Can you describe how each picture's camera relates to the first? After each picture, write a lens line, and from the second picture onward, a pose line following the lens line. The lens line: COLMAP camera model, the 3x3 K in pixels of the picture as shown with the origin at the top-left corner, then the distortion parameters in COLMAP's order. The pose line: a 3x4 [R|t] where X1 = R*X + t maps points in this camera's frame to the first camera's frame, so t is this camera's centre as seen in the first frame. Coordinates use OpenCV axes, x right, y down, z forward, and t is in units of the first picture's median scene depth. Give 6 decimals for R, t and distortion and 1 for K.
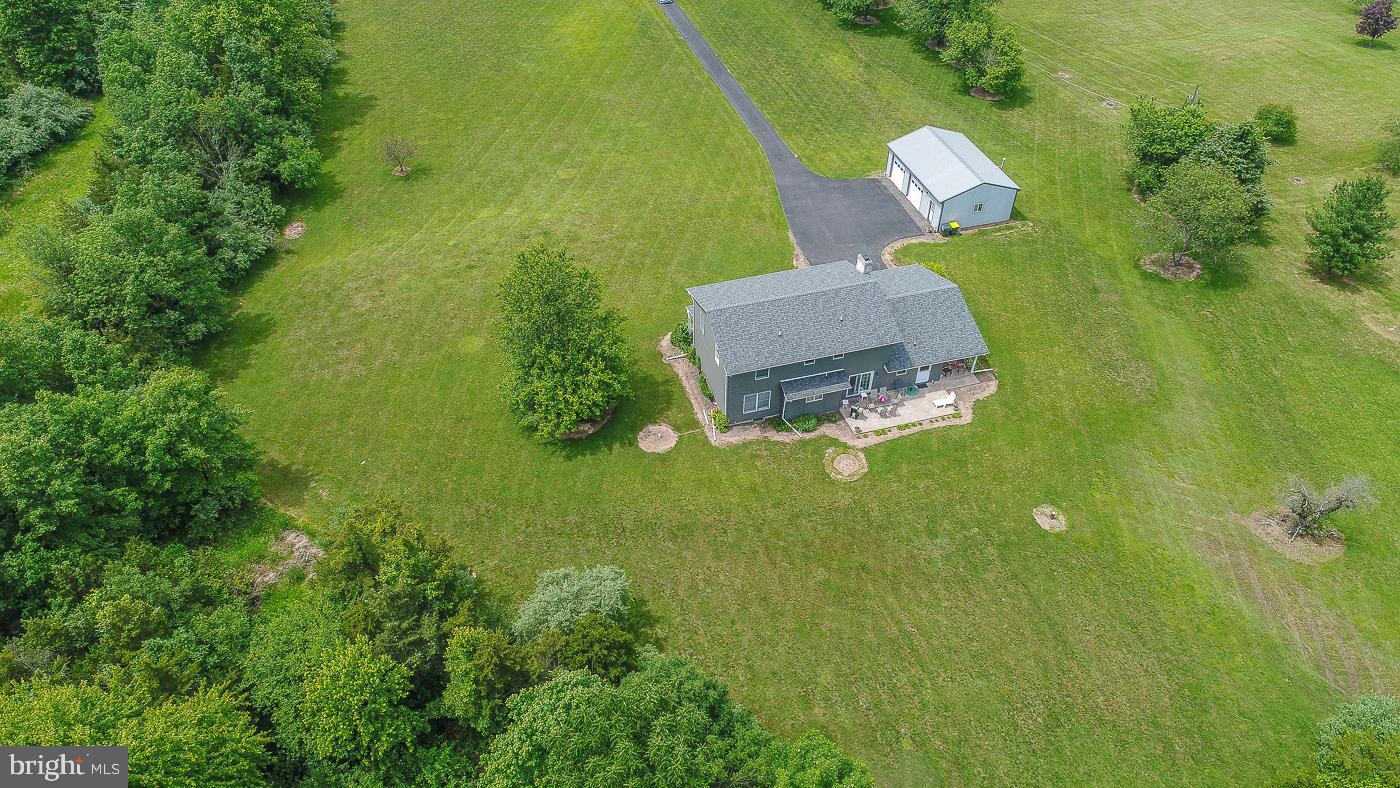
lens RADIAL K [[927.7, 0, 694.7], [0, 927.7, 392.9], [0, 0, 1]] dist [-0.007713, -0.003011]
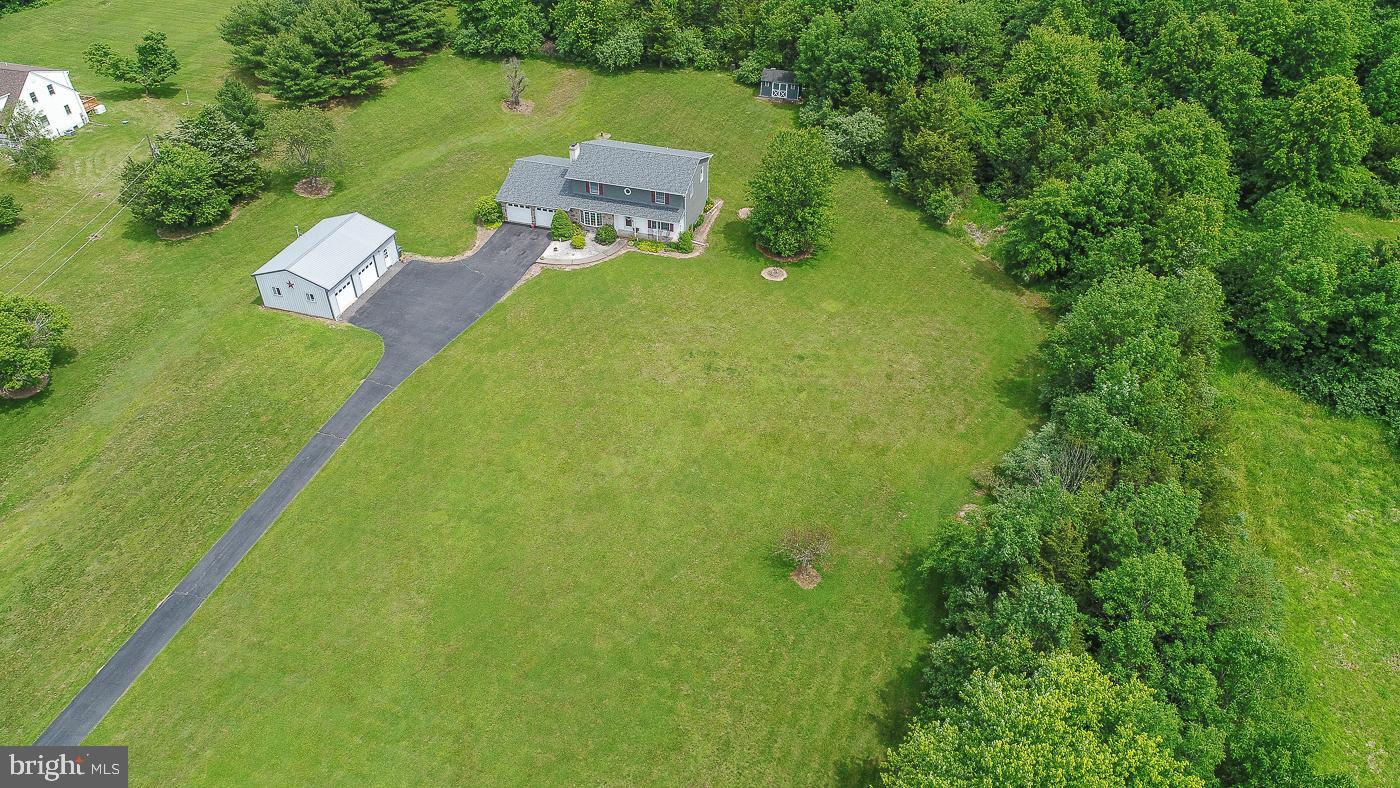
lens RADIAL K [[927.7, 0, 694.7], [0, 927.7, 392.9], [0, 0, 1]] dist [-0.007713, -0.003011]
pose [[-0.840180, -0.345231, 0.418225, -0.693978], [0.359152, 0.223616, 0.906094, -1.287521], [-0.406334, 0.911489, -0.063887, 1.381218]]
